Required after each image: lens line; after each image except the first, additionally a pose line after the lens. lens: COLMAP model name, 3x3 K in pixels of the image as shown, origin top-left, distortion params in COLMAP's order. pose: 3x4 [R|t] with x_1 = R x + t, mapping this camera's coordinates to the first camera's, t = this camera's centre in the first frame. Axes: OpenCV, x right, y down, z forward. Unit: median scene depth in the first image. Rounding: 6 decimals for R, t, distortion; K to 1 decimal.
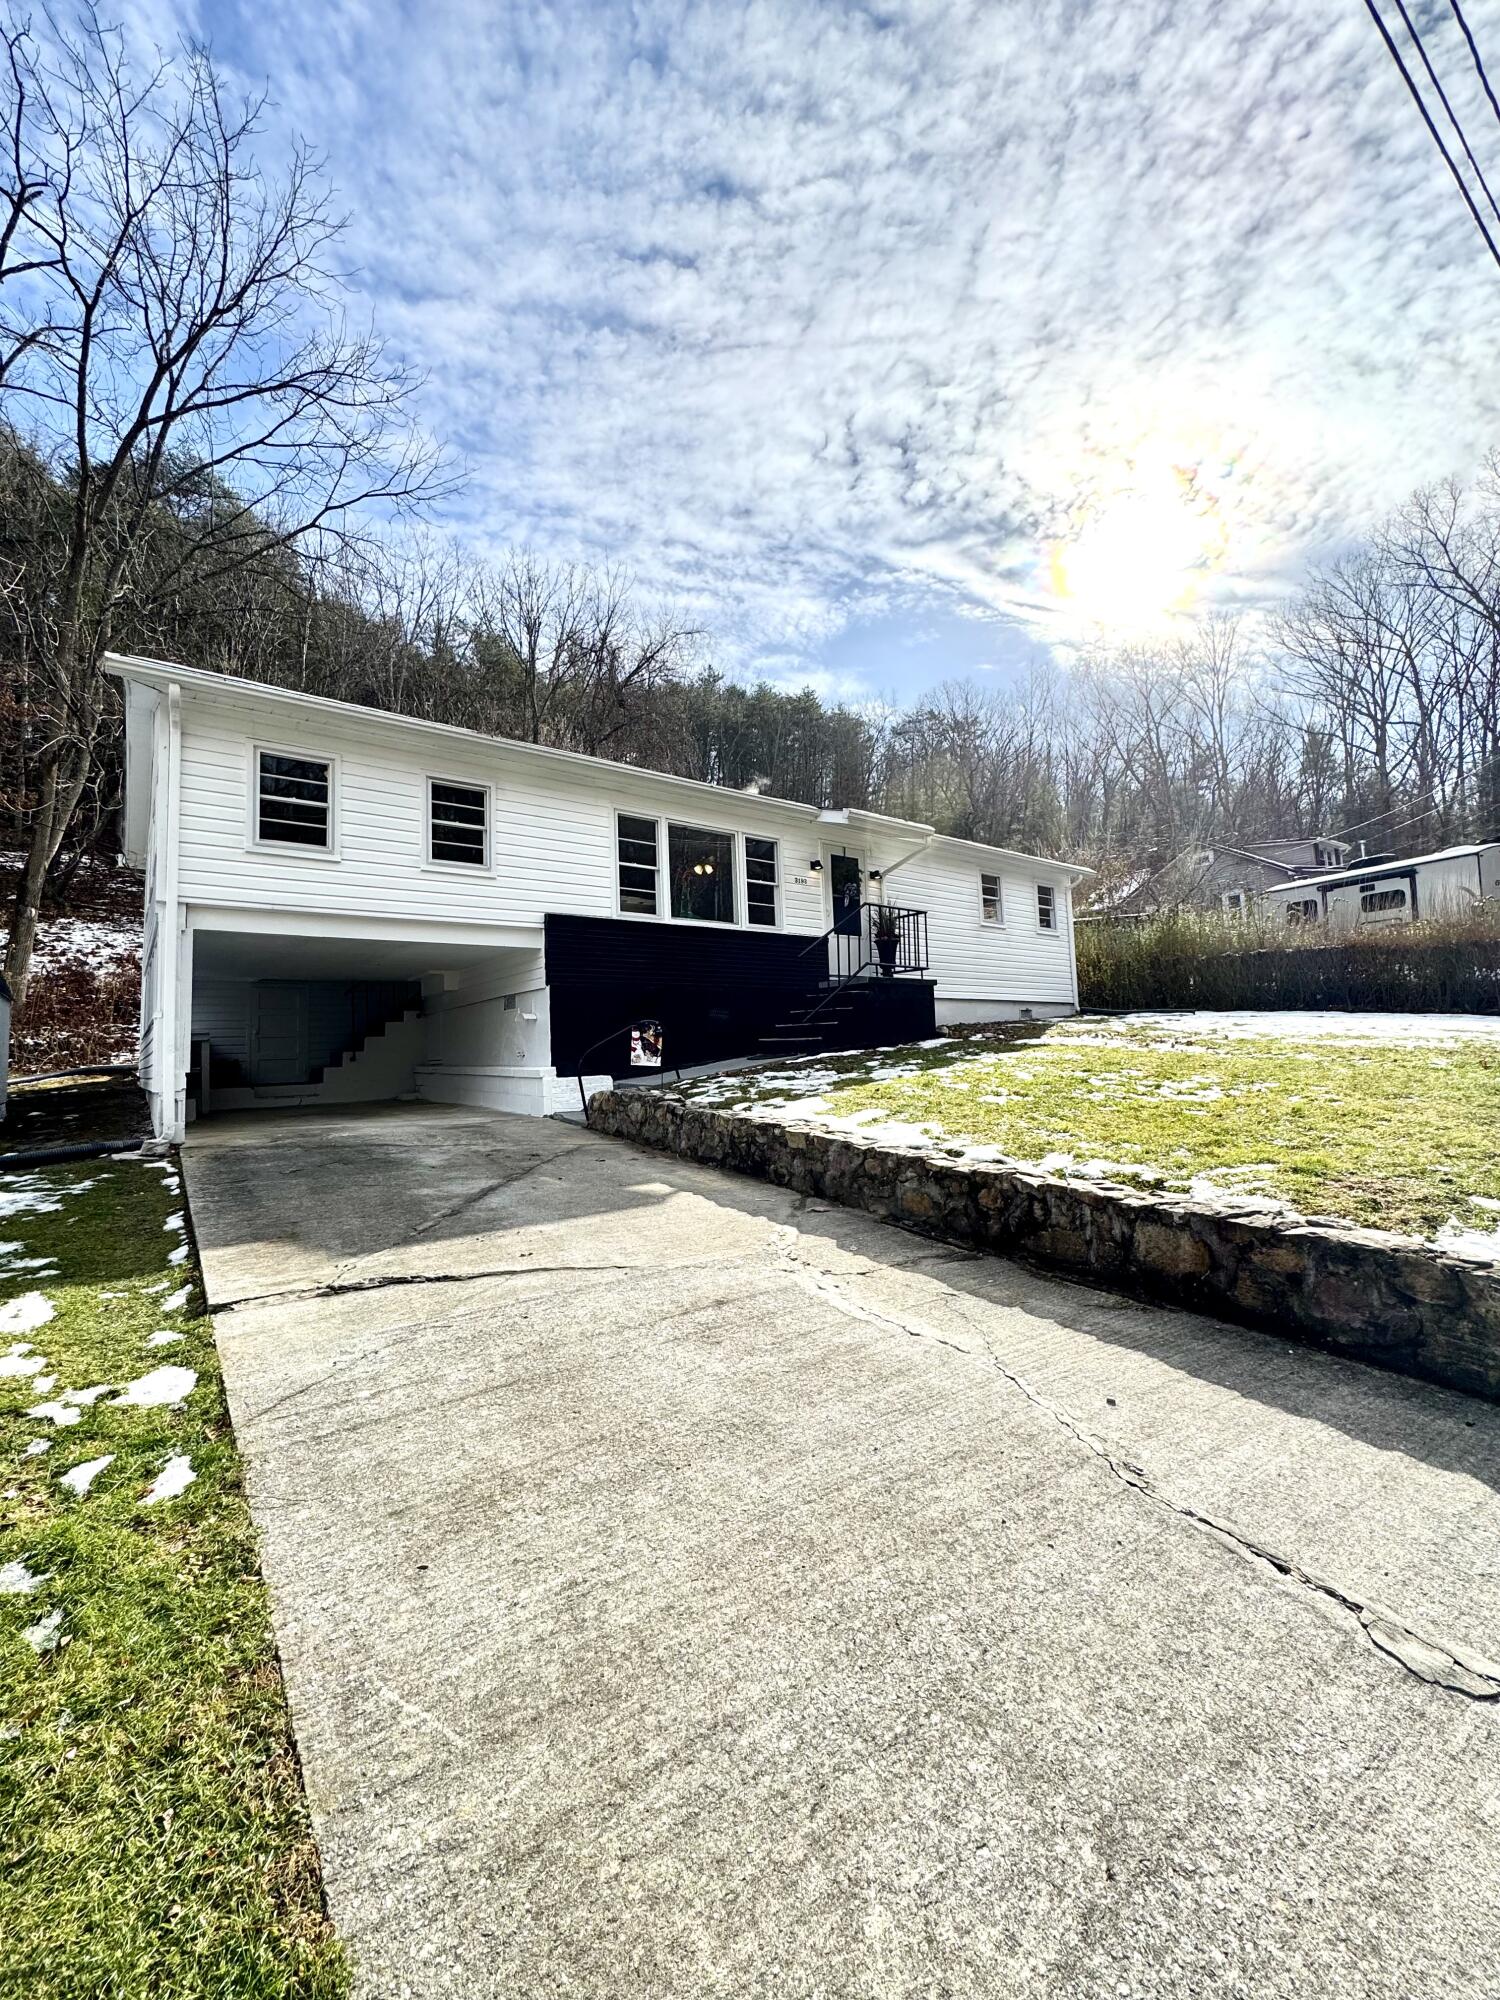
lens RADIAL K [[796.2, 0, 750.0], [0, 796.2, 1000.0], [0, 0, 1]] dist [0.000076, 0.000236]
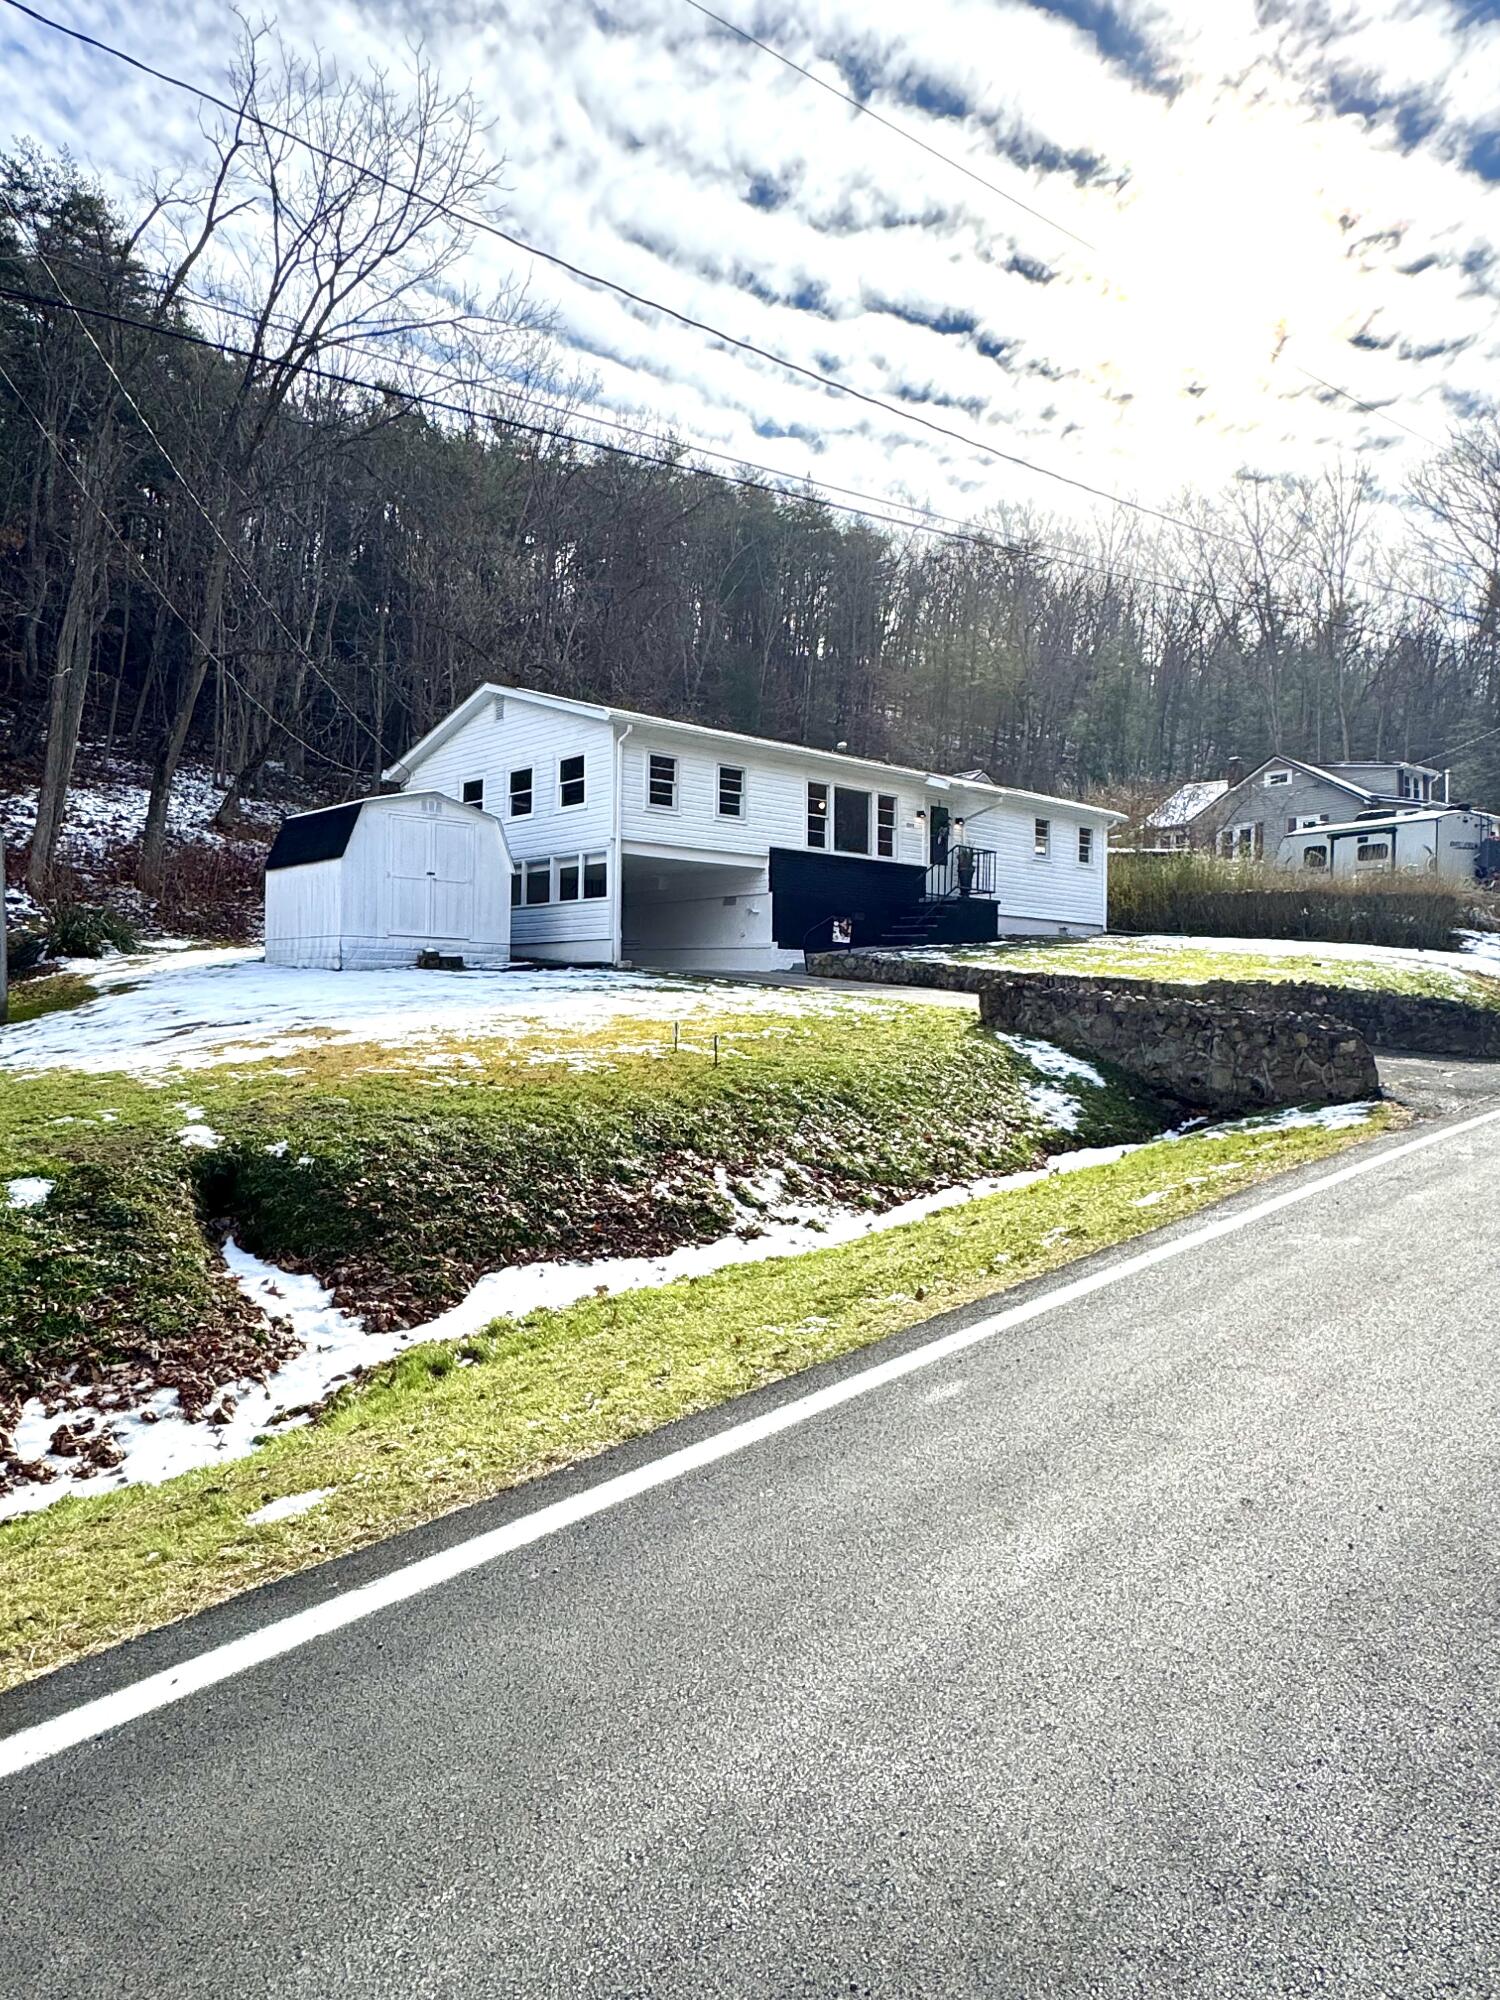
lens RADIAL K [[1264.1, 0, 749.6], [0, 1264.1, 1013.0], [0, 0, 1]] dist [0.004287, 0.000138]
pose [[0.995807, 0.045161, 0.079560, -0.380544], [-0.051020, 0.996009, 0.073228, 0.031693], [-0.075935, -0.076980, 0.994137, -1.219697]]
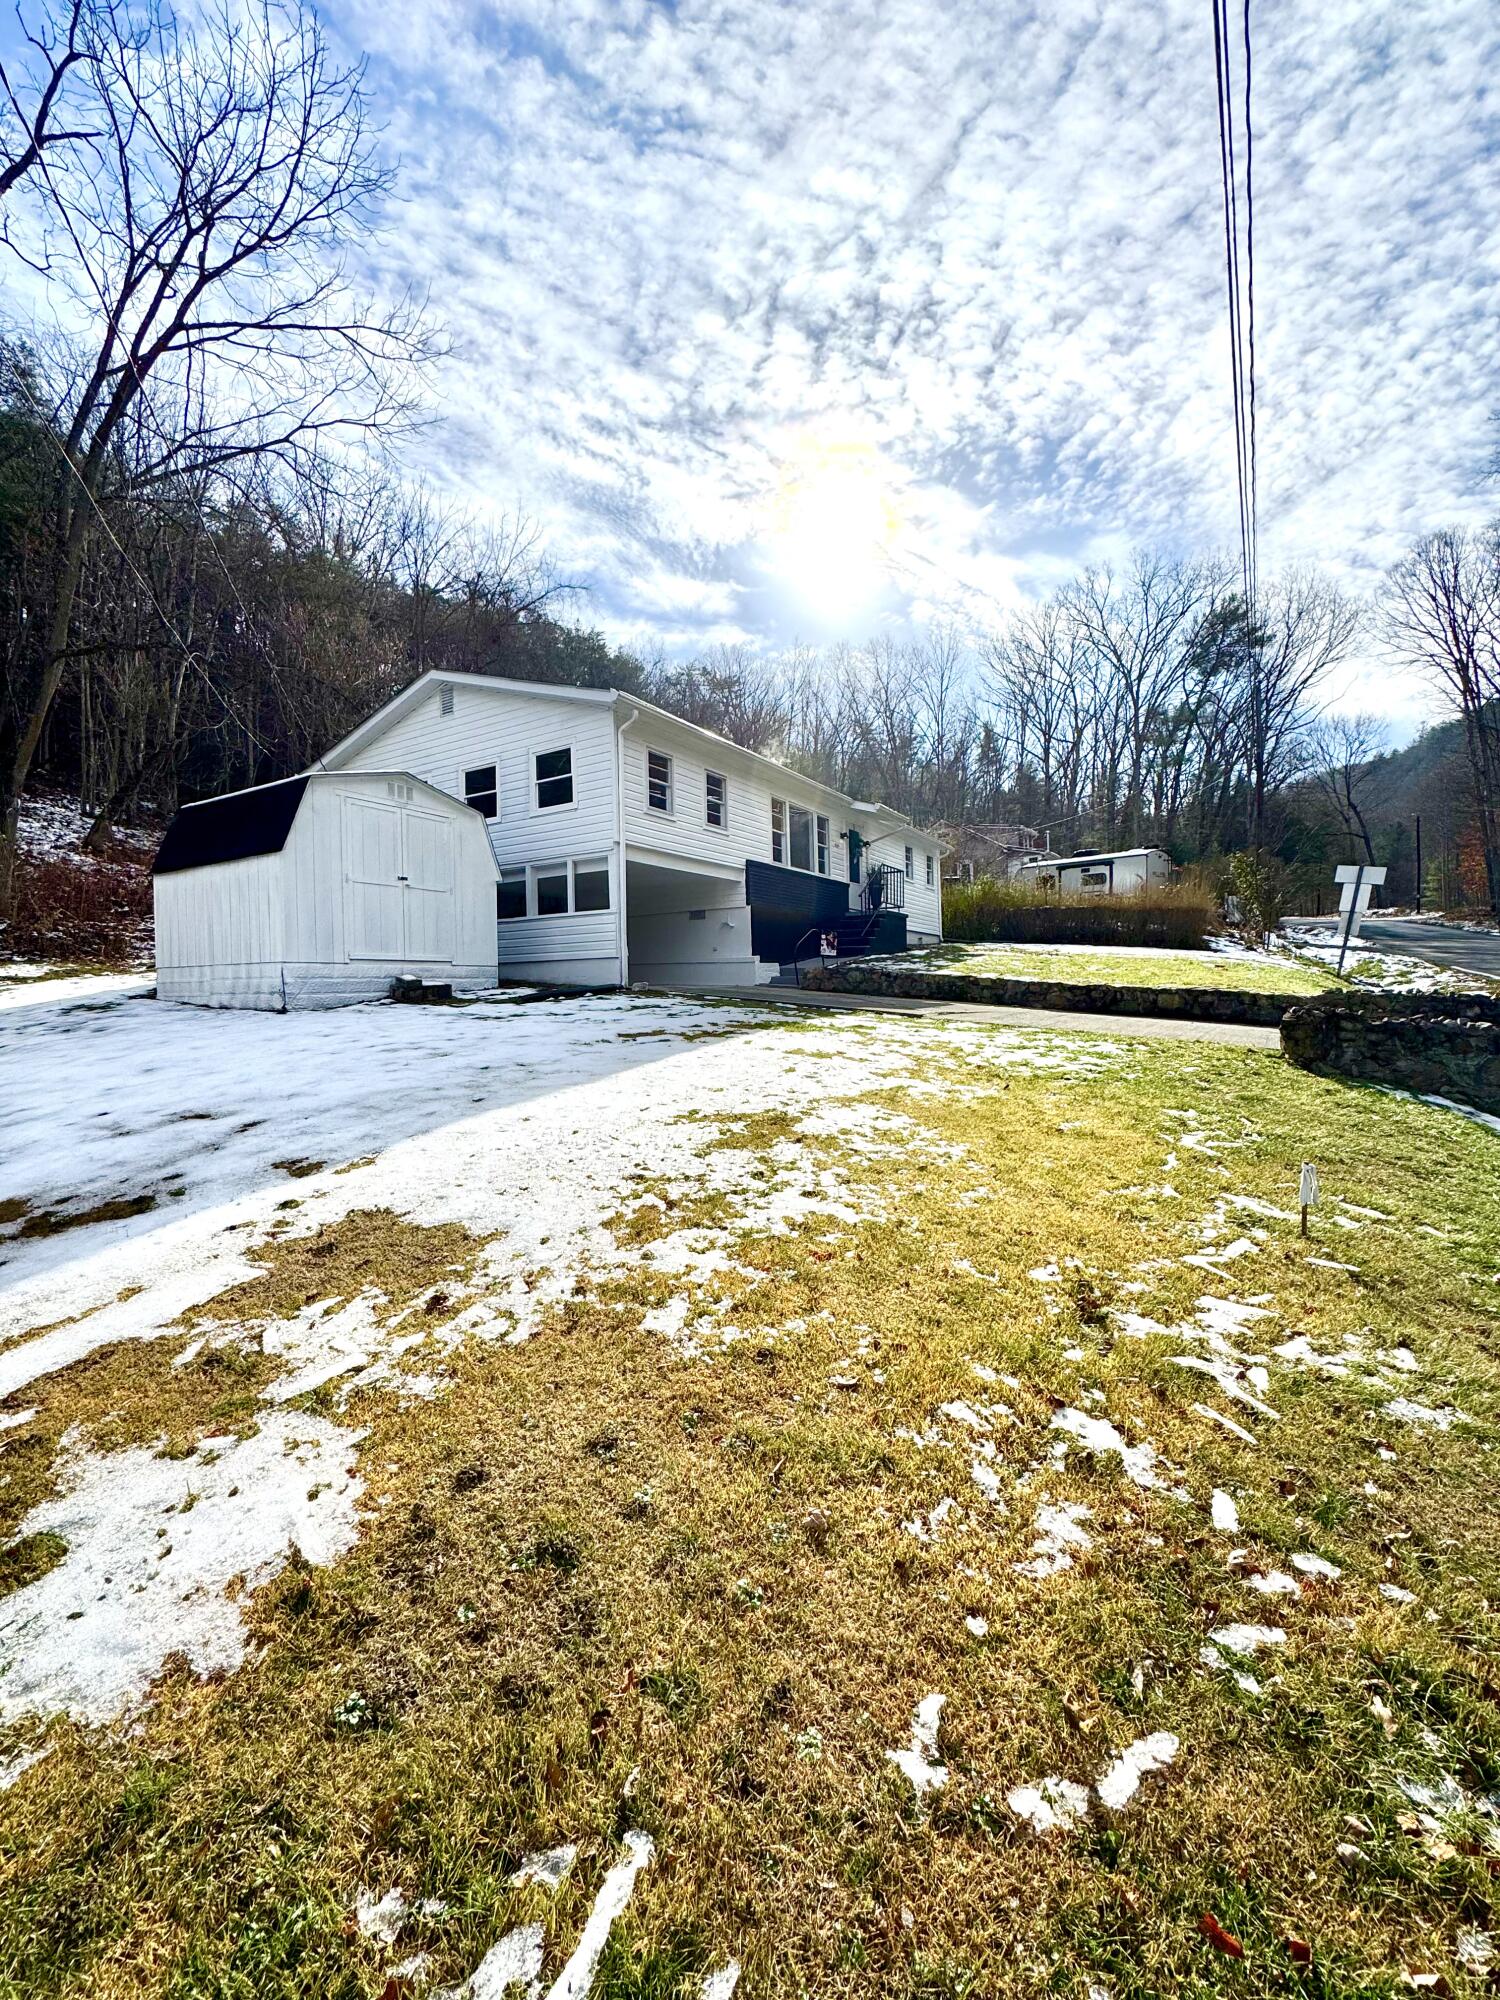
lens RADIAL K [[796.2, 0, 750.0], [0, 796.2, 1000.0], [0, 0, 1]] dist [0.000076, 0.000236]
pose [[0.933999, 0.009402, 0.357153, -0.637503], [-0.036965, 0.996832, 0.070427, 0.045624], [-0.355359, -0.078981, 0.931387, -0.394285]]
